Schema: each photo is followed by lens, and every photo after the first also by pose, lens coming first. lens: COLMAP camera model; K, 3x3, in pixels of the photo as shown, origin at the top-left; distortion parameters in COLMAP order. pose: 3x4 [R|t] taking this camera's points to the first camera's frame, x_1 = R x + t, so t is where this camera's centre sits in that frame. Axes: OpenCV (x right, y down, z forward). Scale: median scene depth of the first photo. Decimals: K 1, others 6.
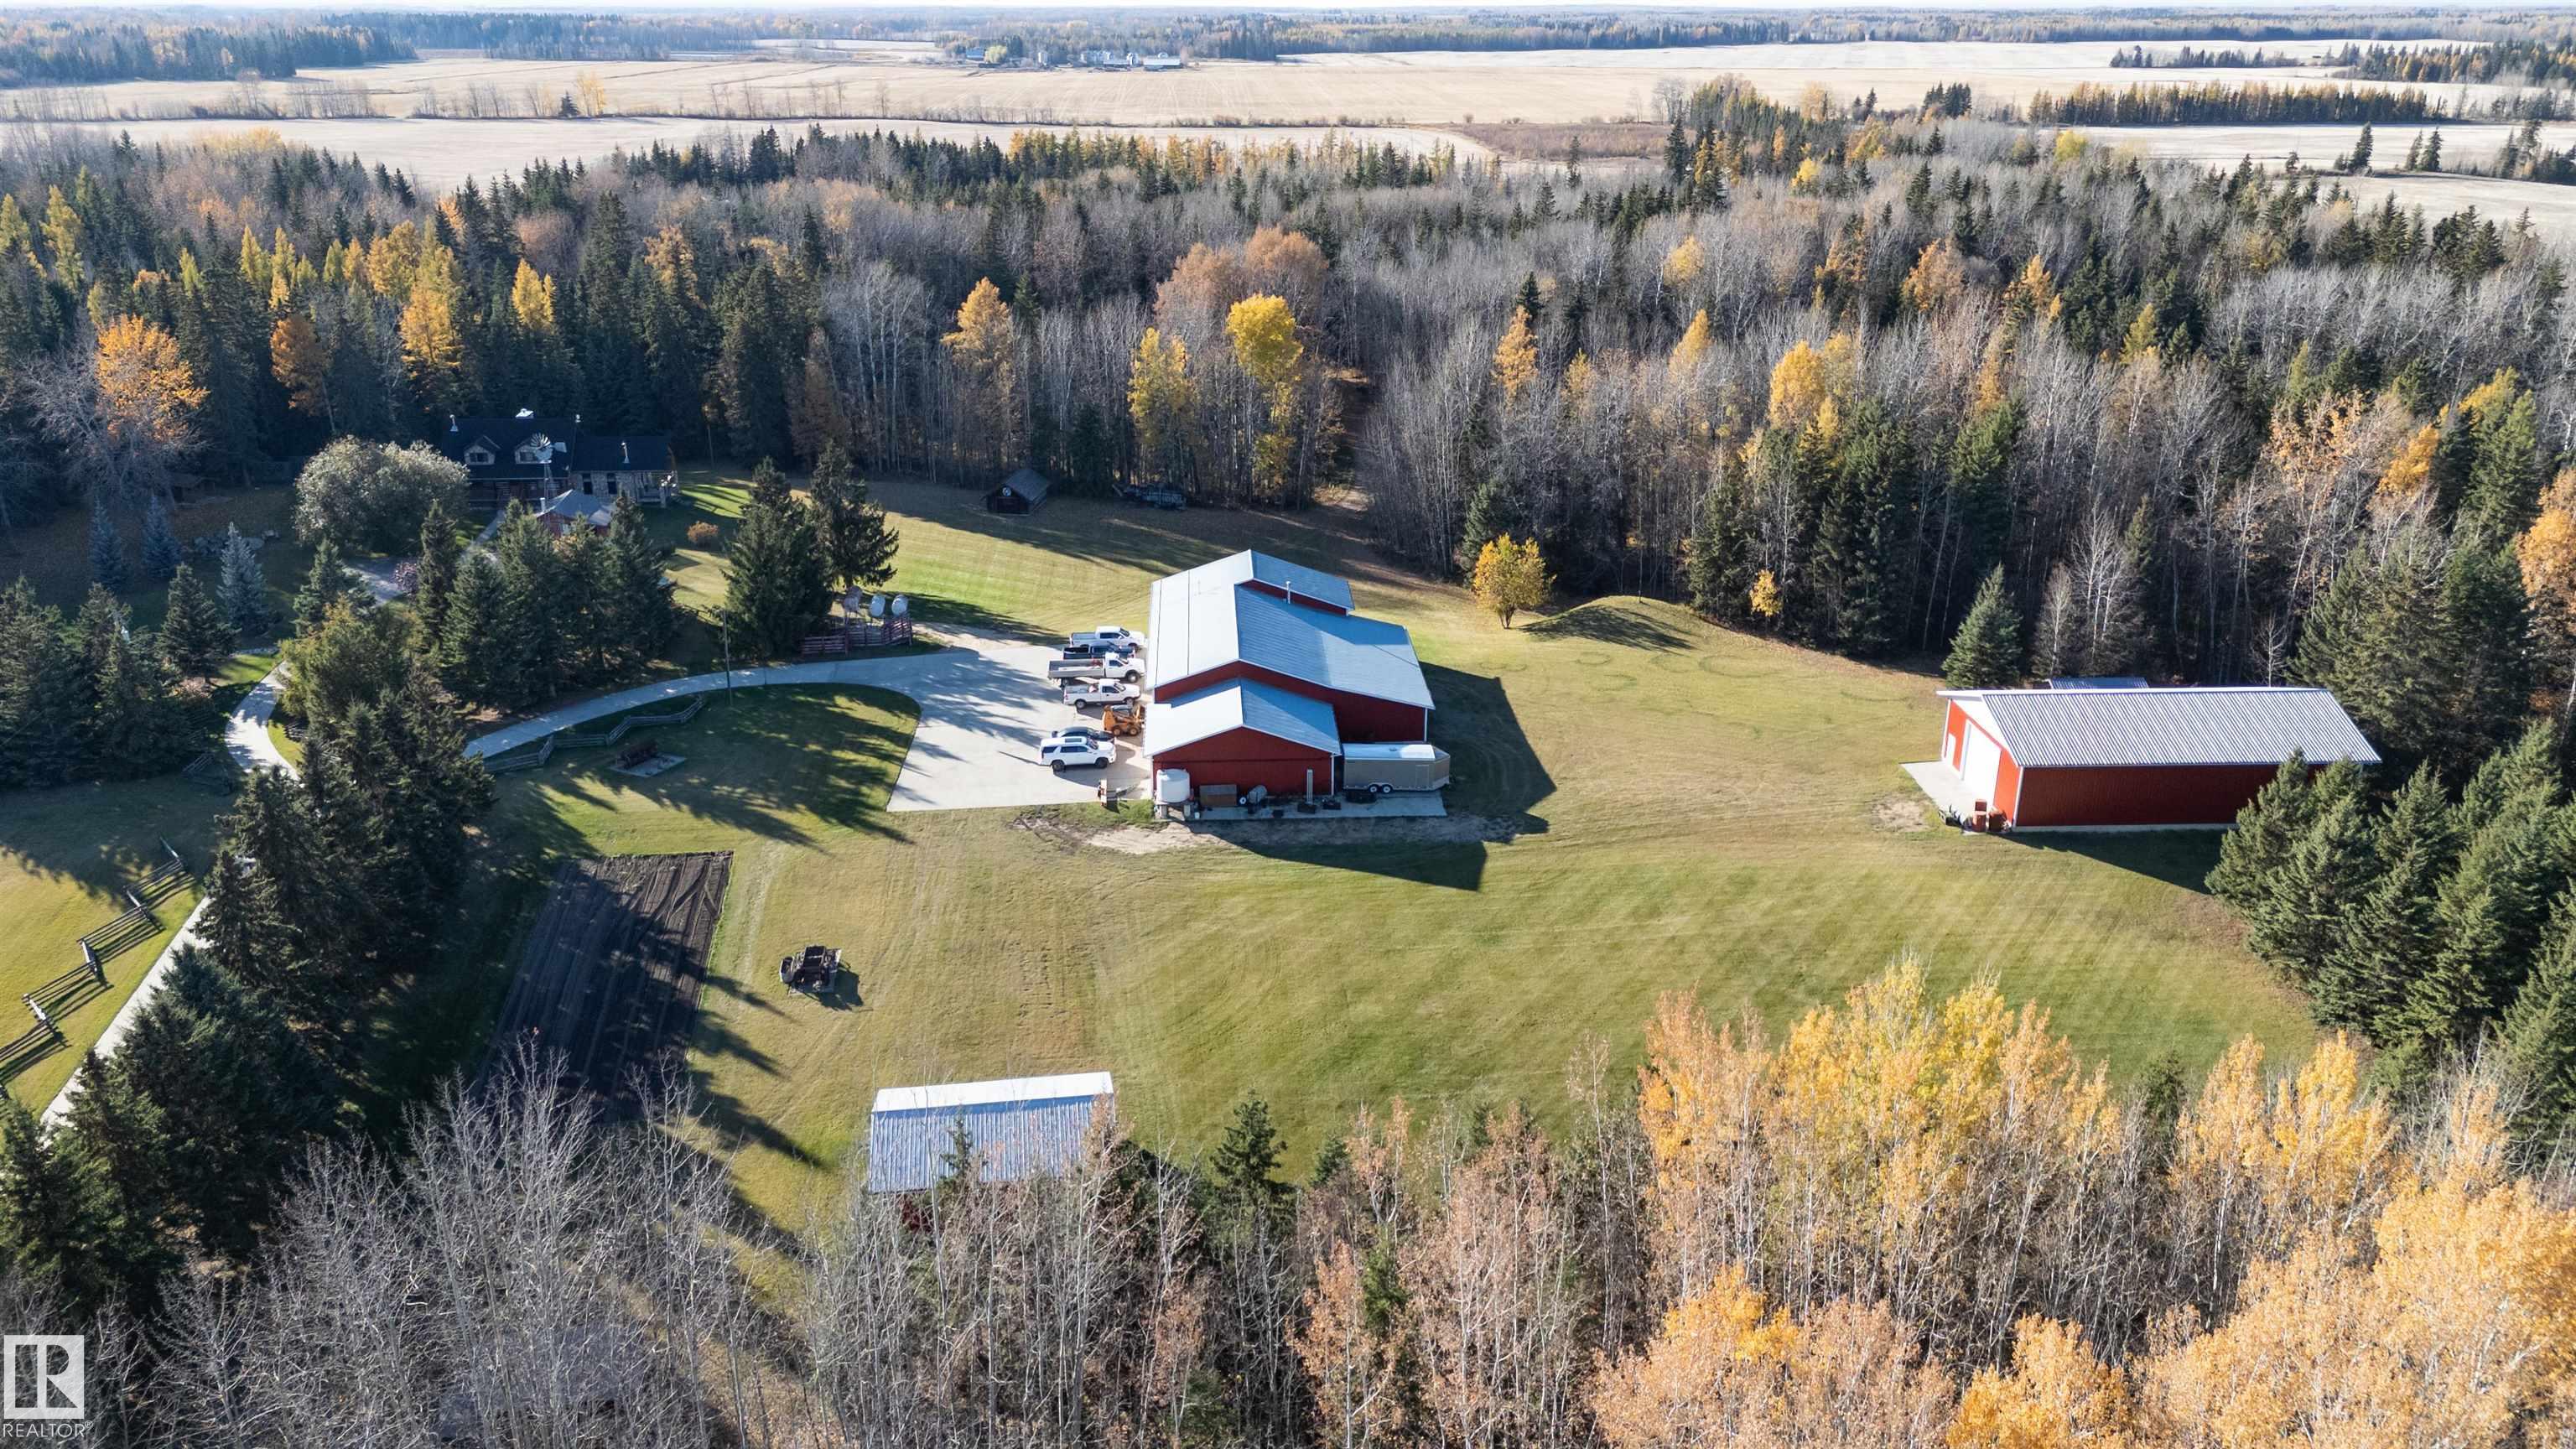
lens RADIAL K [[1877.3, 0, 1280.6], [0, 1877.3, 662.0], [0, 0, 1]] dist [0.062319, -0.053489]
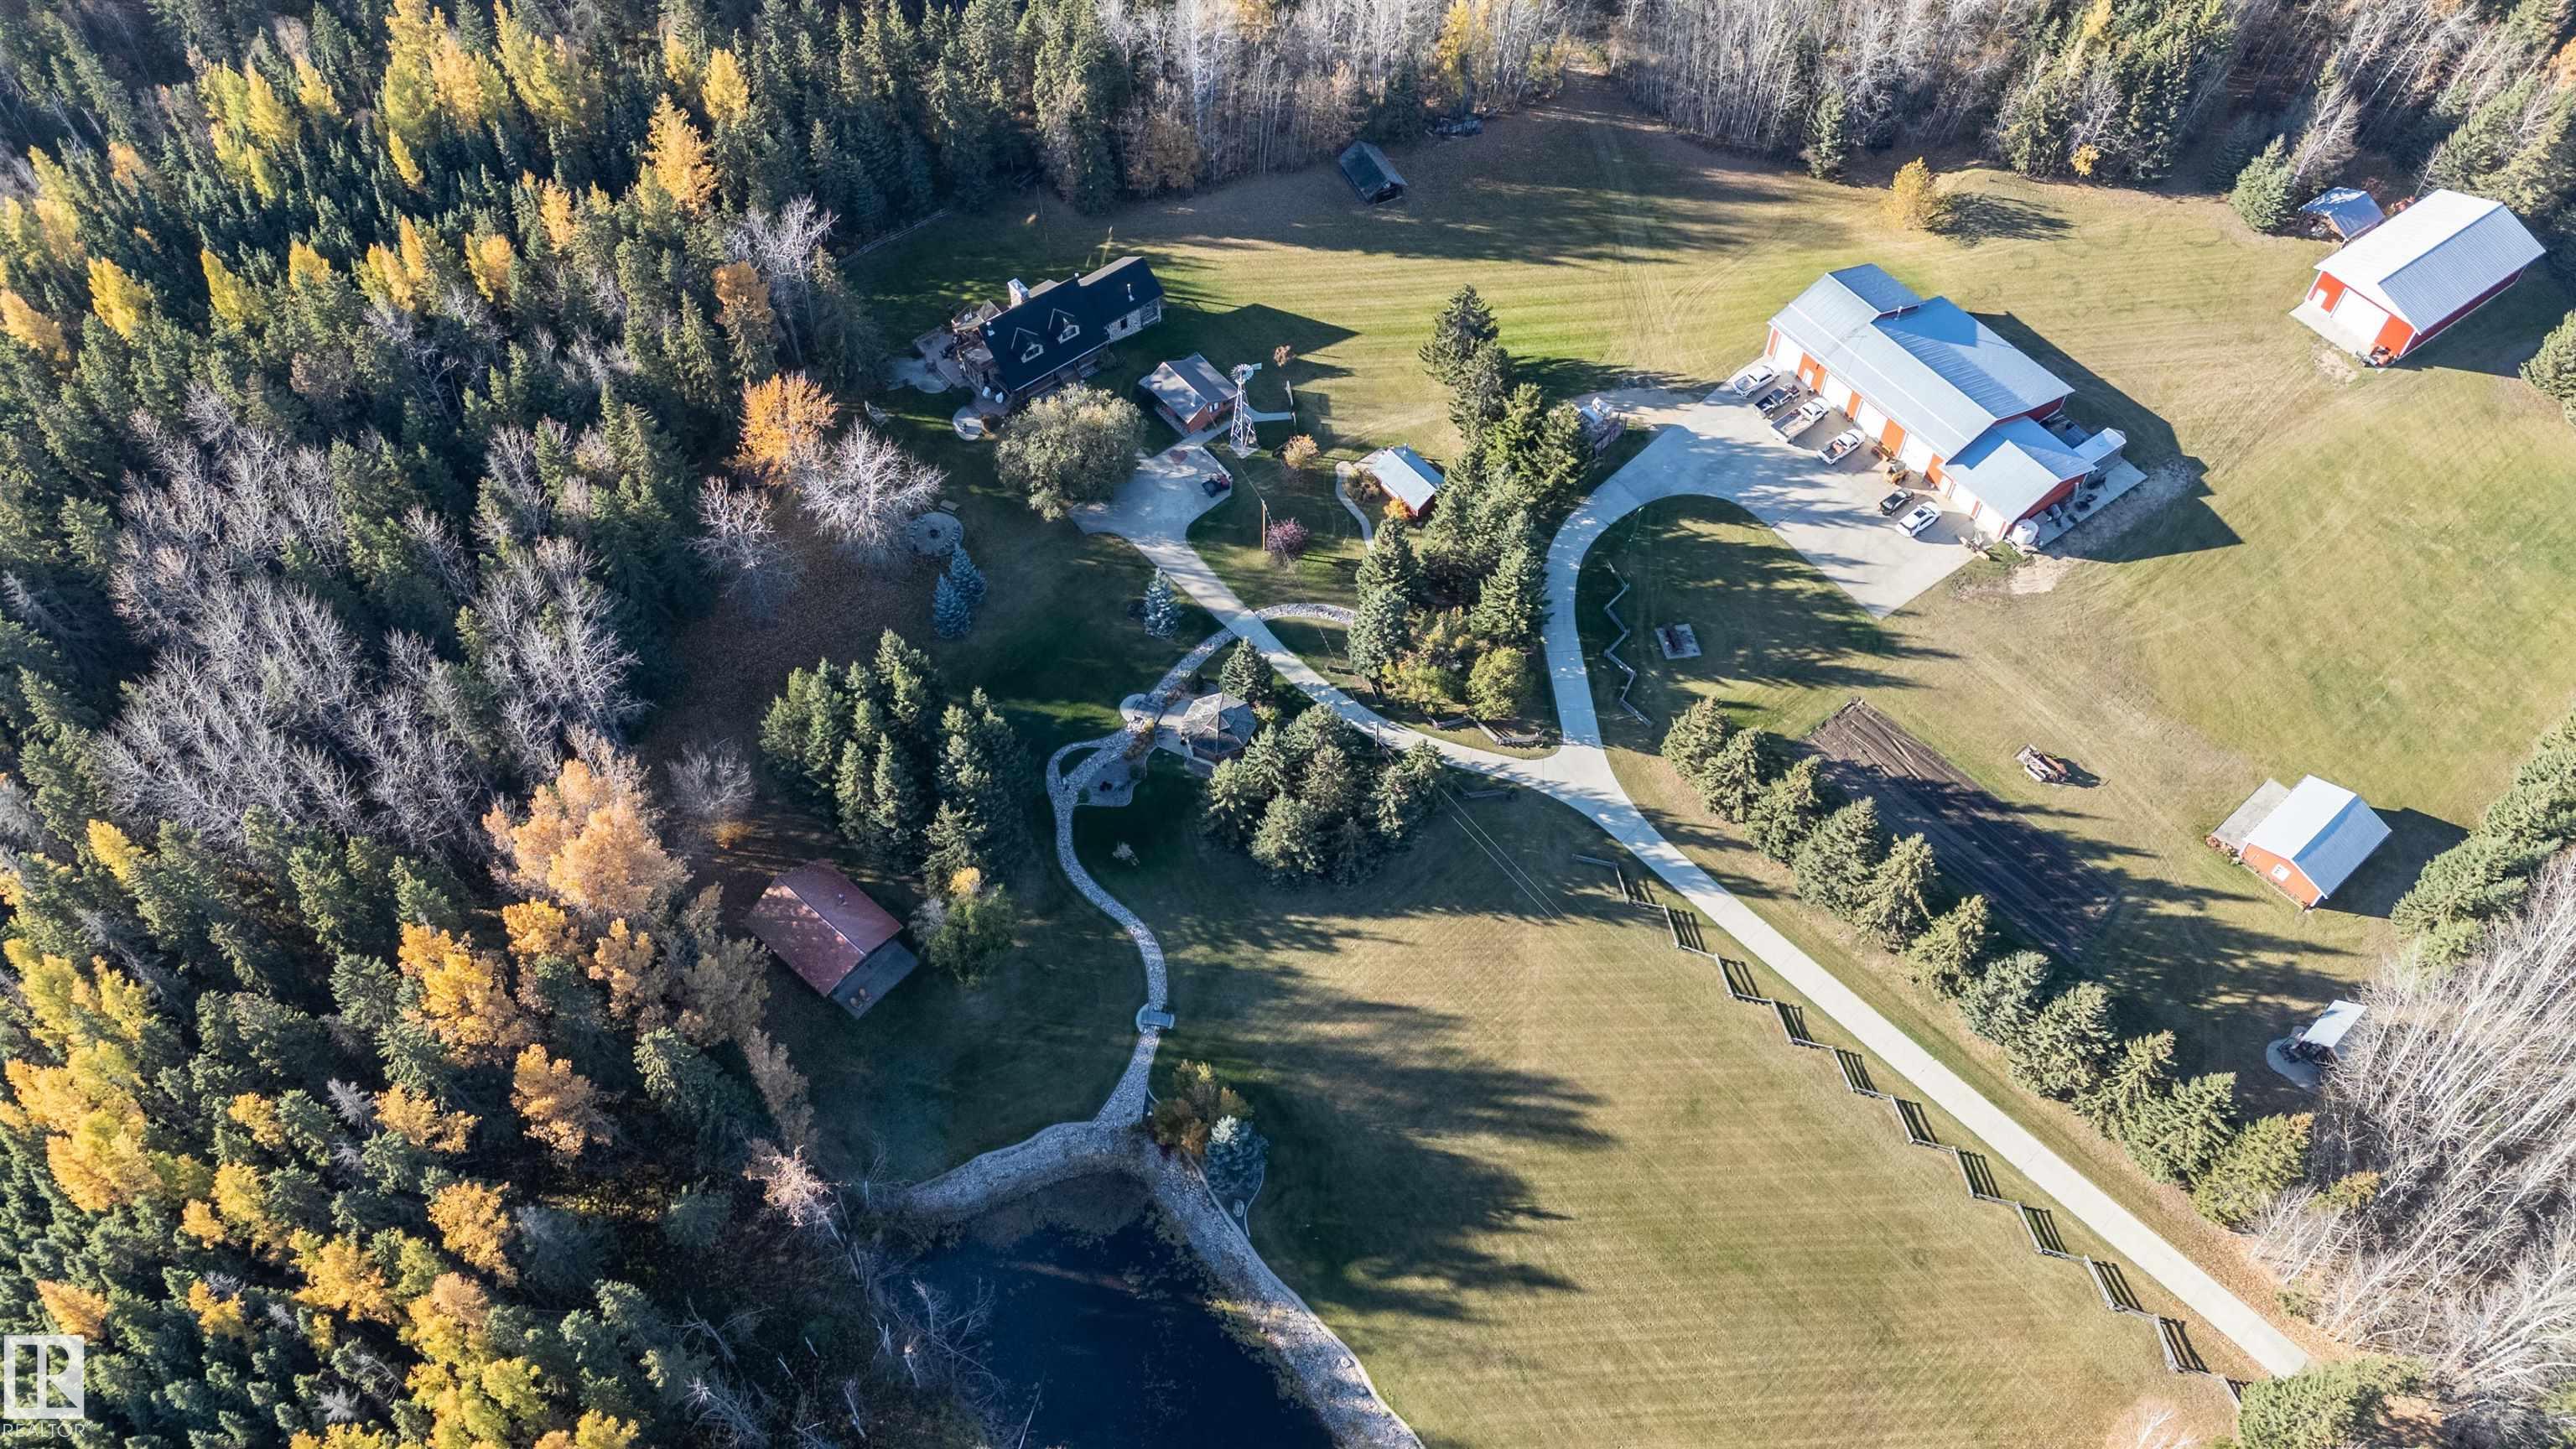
lens RADIAL K [[1877.3, 0, 1280.6], [0, 1877.3, 662.0], [0, 0, 1]] dist [0.062319, -0.053489]
pose [[0.833776, -0.449778, 0.320185, -0.270646], [0.188370, 0.776887, 0.600802, -0.220391], [-0.518975, -0.440621, 0.732474, 0.027614]]
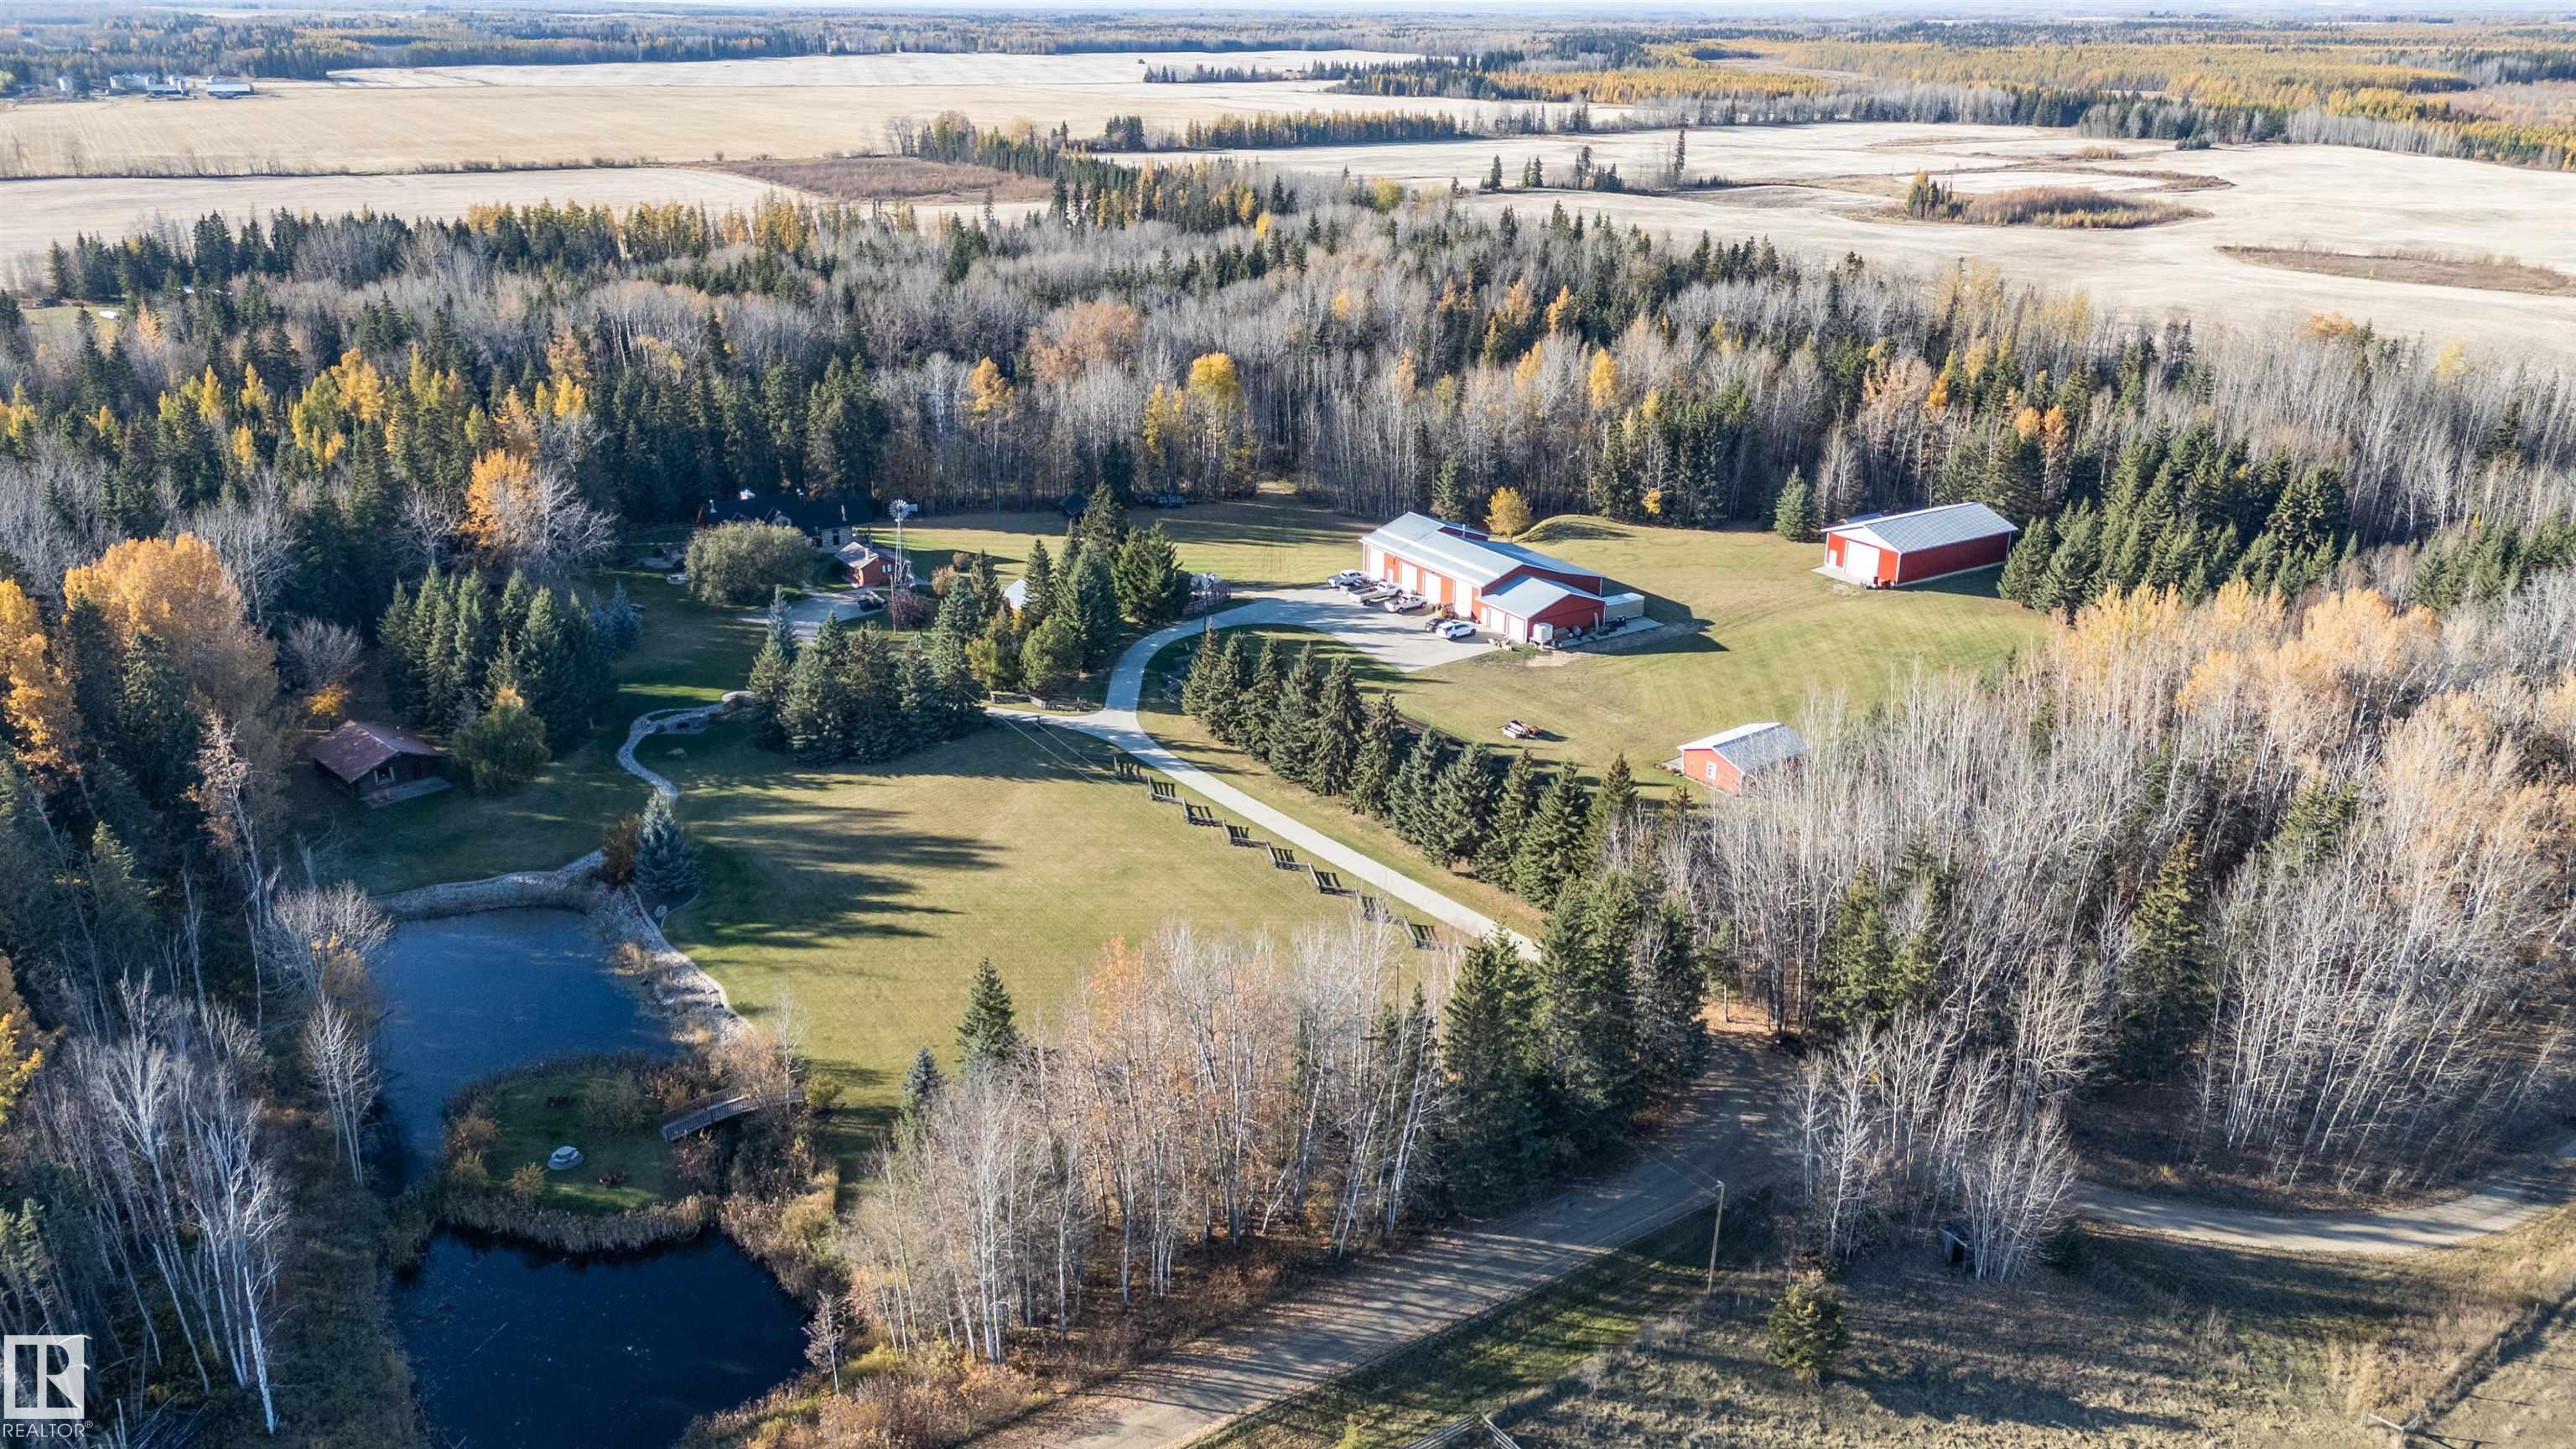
lens RADIAL K [[1877.3, 0, 1280.6], [0, 1877.3, 662.0], [0, 0, 1]] dist [0.062319, -0.053489]
pose [[0.870152, -0.160491, 0.465917, -0.268853], [0.159500, 0.986310, 0.041862, -0.005227], [-0.466257, 0.037888, 0.883837, -0.115200]]
